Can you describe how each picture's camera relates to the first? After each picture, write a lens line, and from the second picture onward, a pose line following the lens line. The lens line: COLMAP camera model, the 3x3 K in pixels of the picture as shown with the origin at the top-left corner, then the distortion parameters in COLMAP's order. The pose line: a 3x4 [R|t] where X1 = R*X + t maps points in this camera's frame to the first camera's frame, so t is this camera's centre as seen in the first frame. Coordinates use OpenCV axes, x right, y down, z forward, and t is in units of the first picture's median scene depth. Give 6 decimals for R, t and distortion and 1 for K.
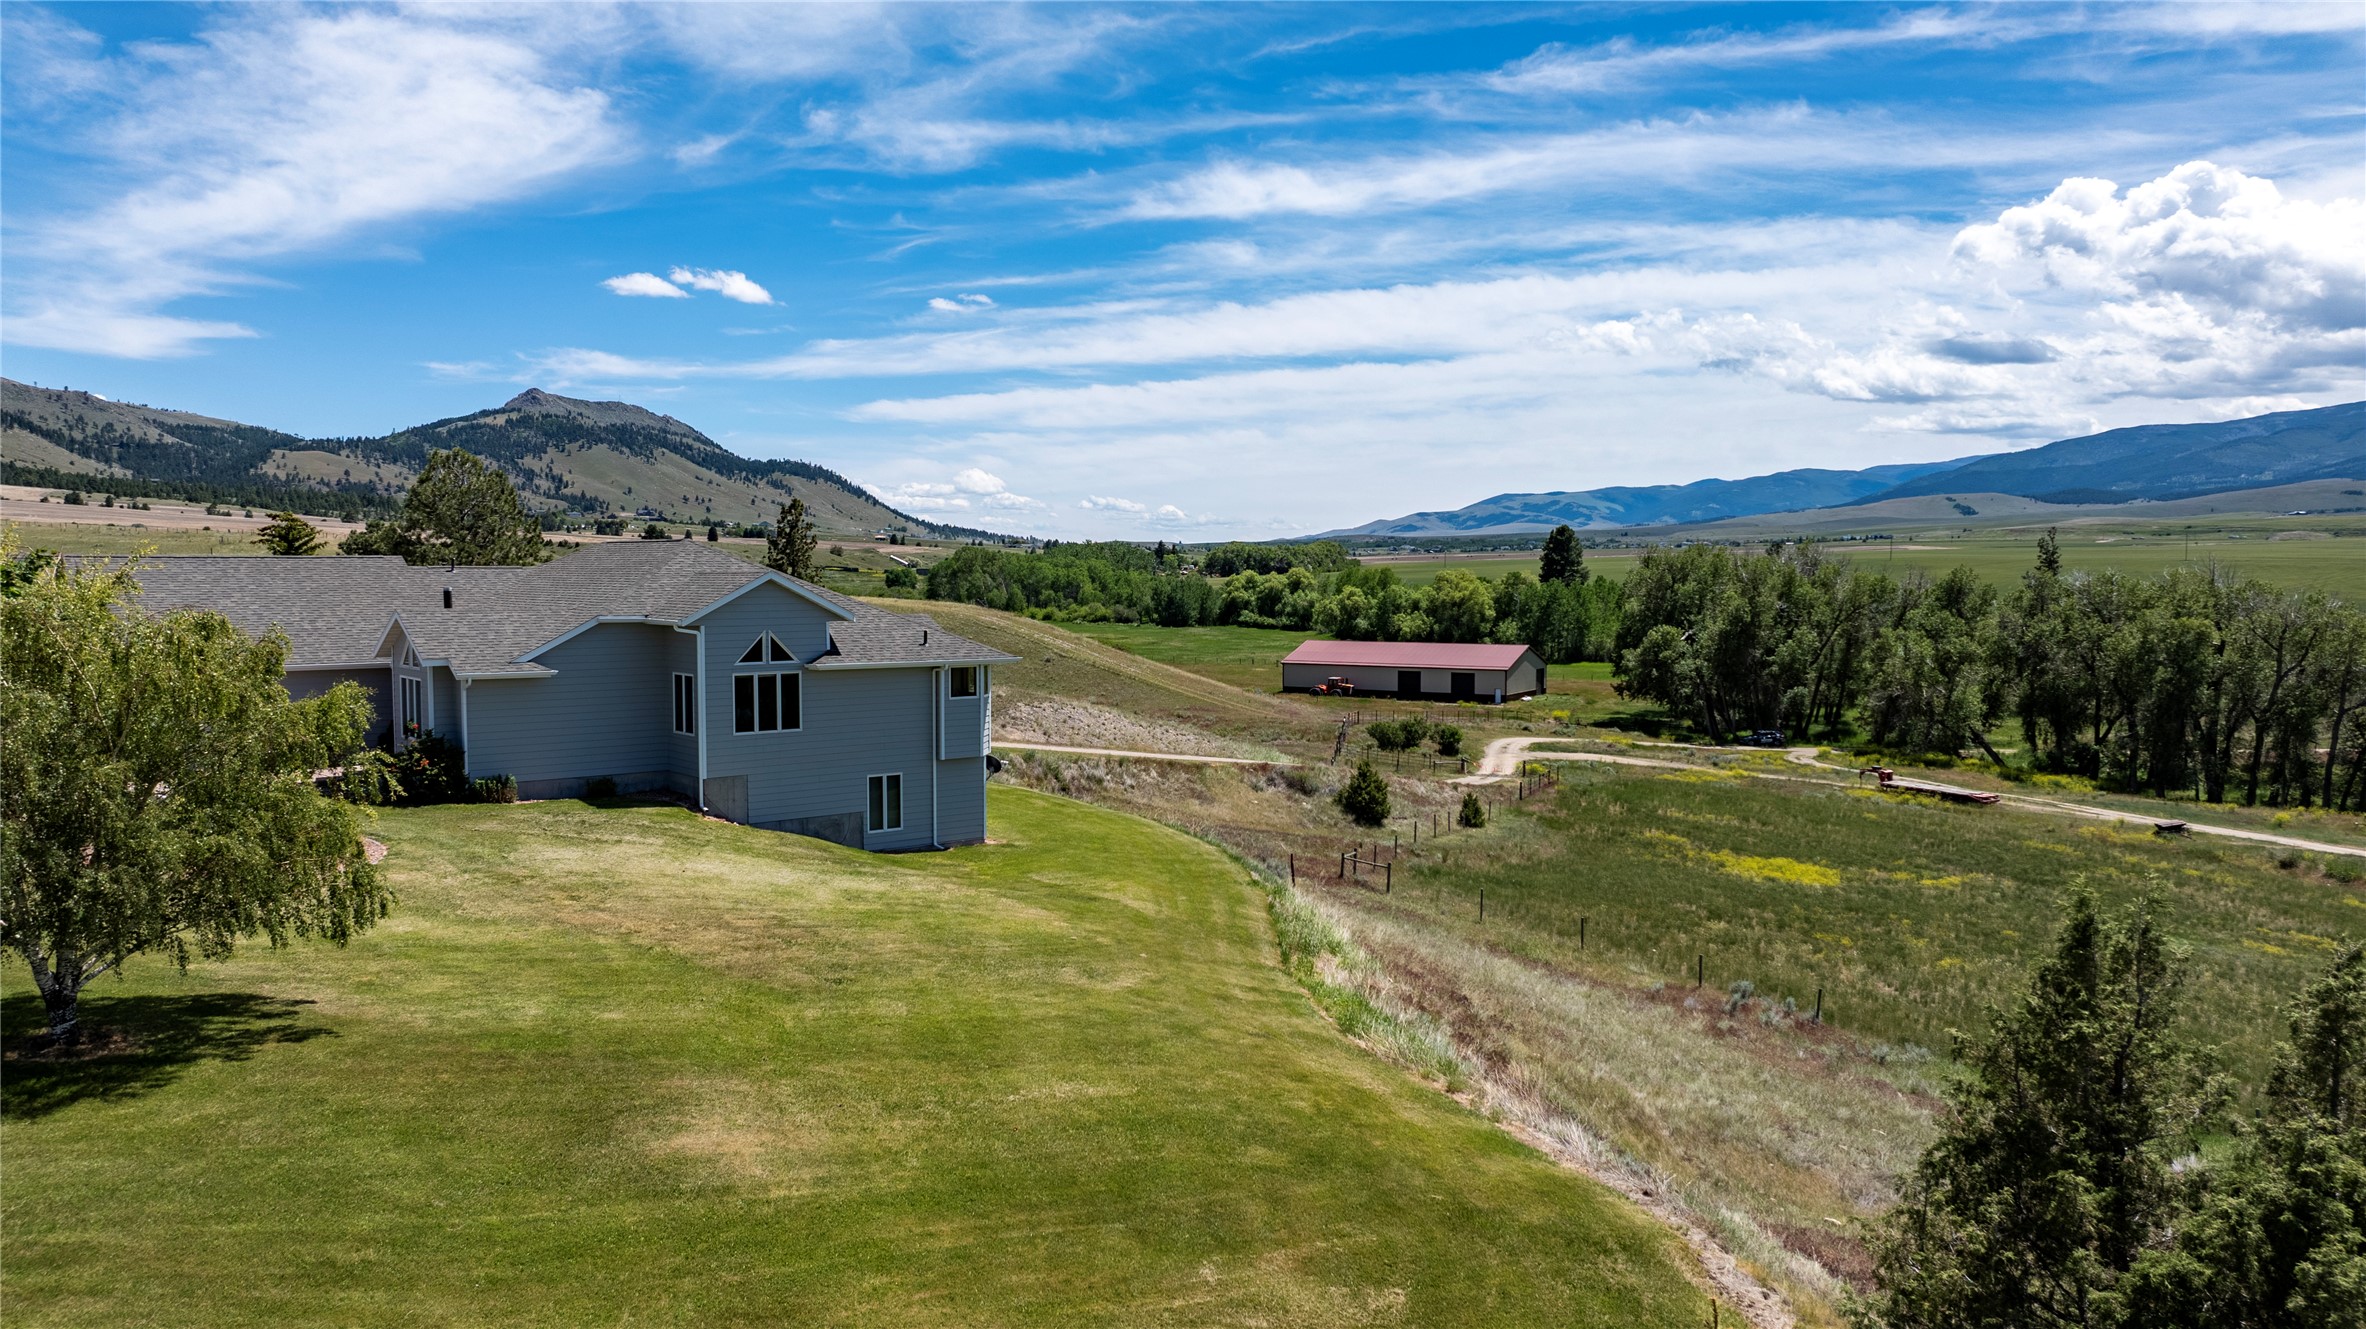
lens RADIAL K [[1660.6, 0, 1176.0], [0, 1660.6, 736.8], [0, 0, 1]] dist [-0.025214, 0.025854]
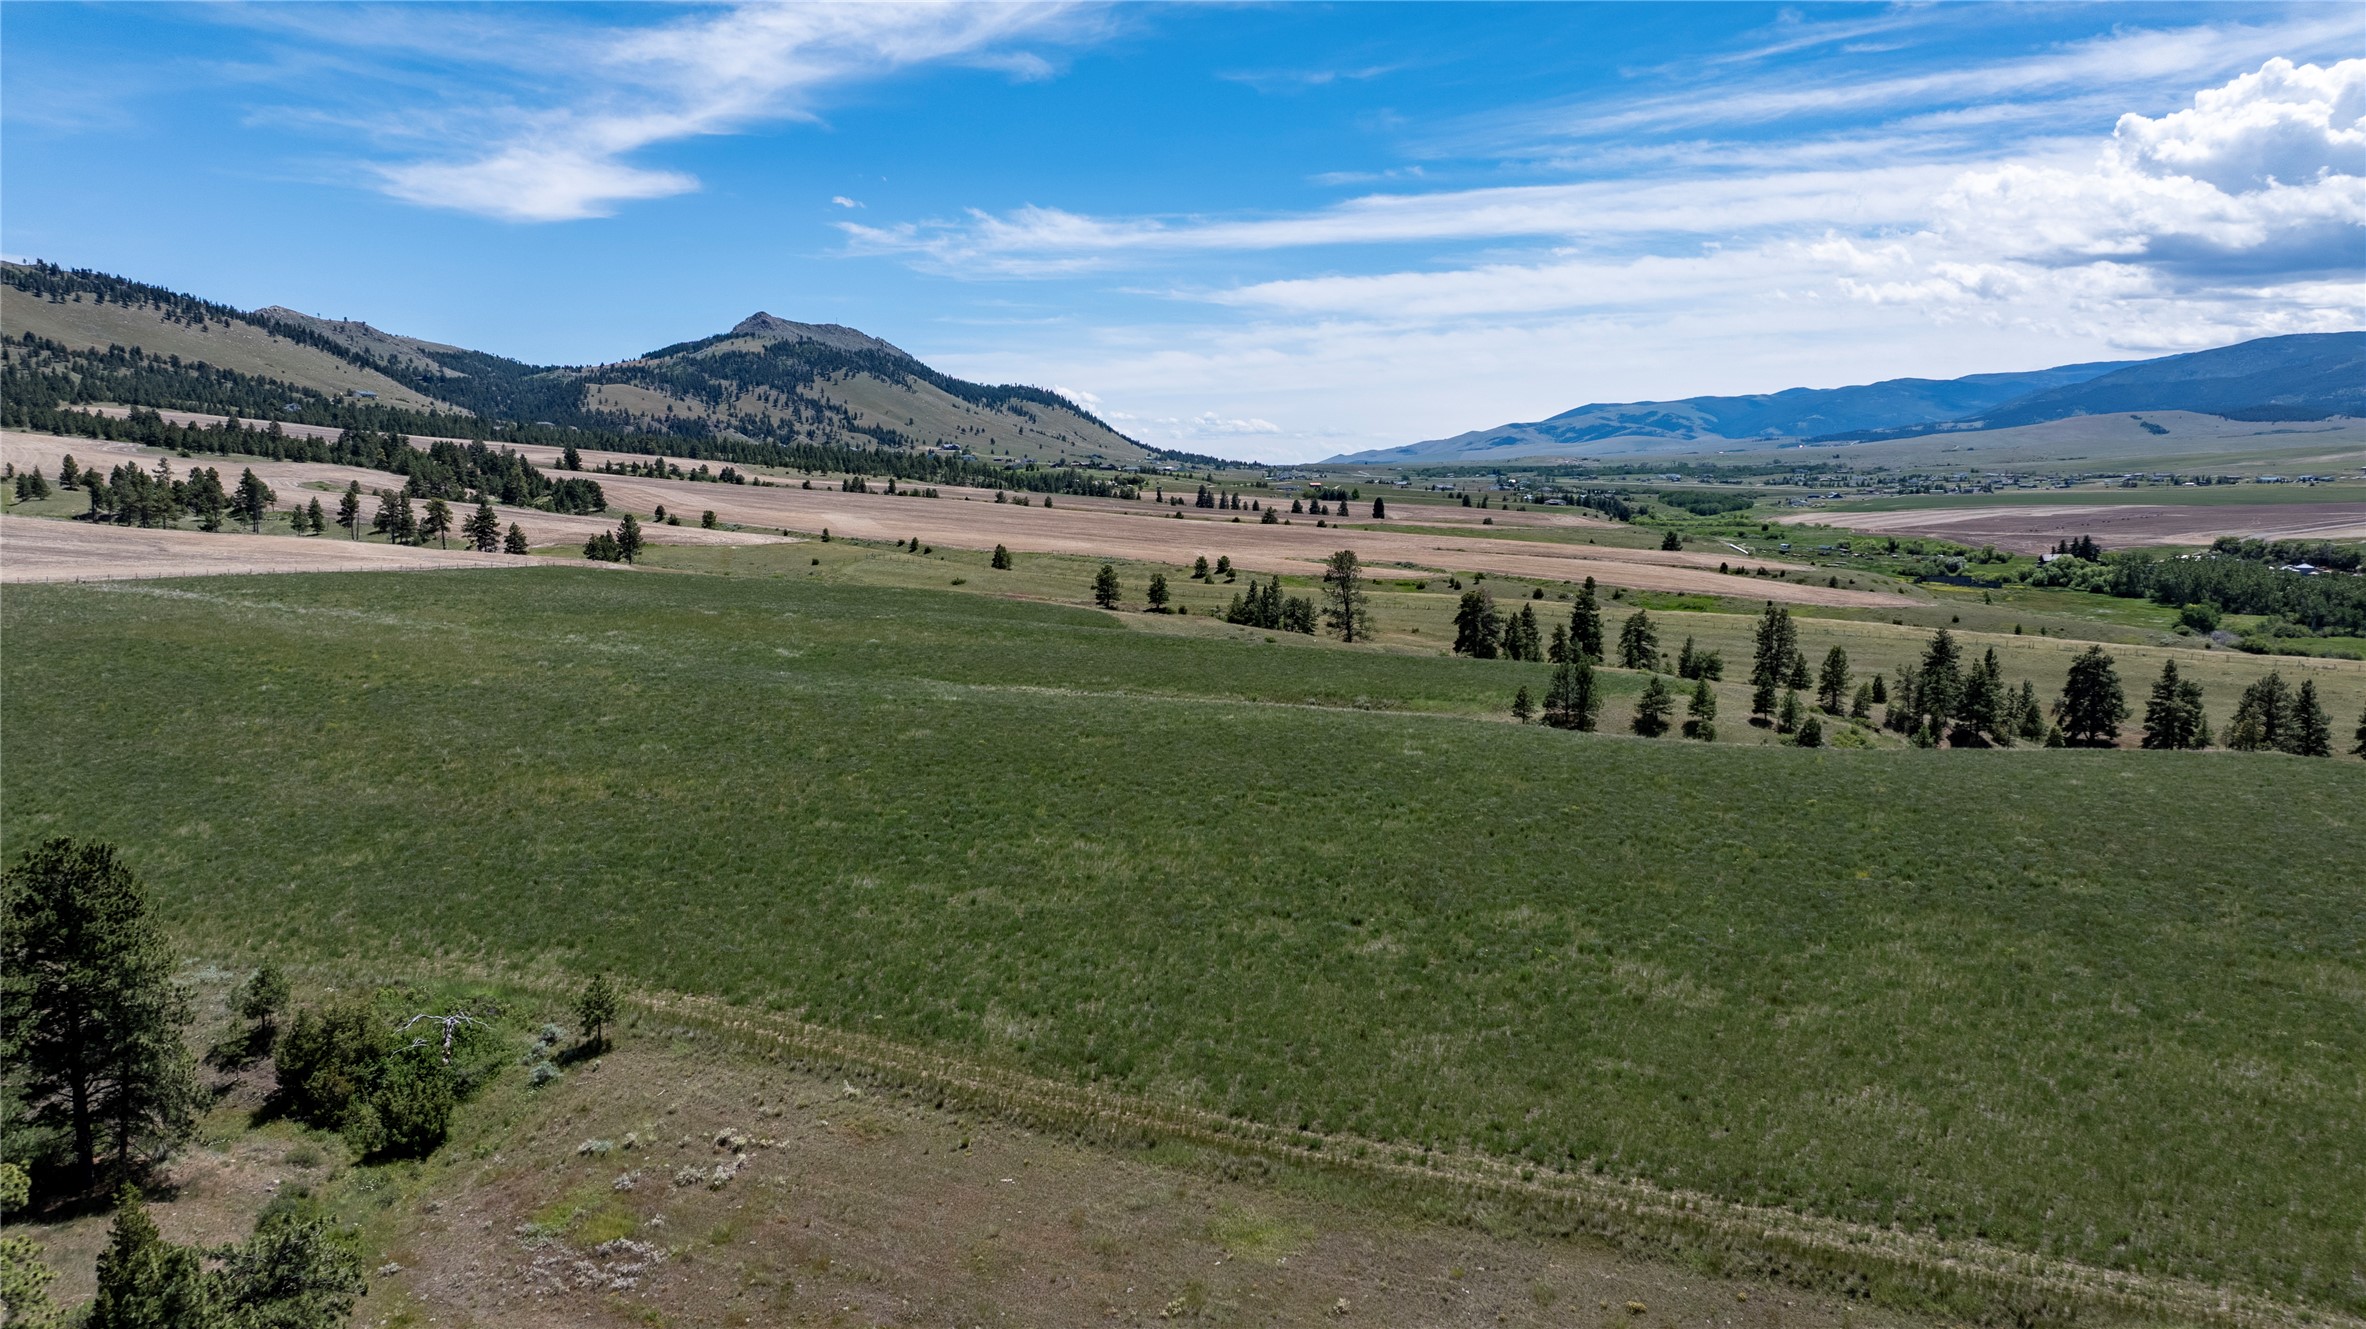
lens RADIAL K [[1660.6, 0, 1172.5], [0, 1660.6, 742.8], [0, 0, 1]] dist [-0.025214, 0.025854]
pose [[0.999608, 0.005238, -0.027506, -2.760697], [-0.003608, 0.998251, 0.059001, -0.322626], [0.027767, -0.058879, 0.997879, 0.200247]]
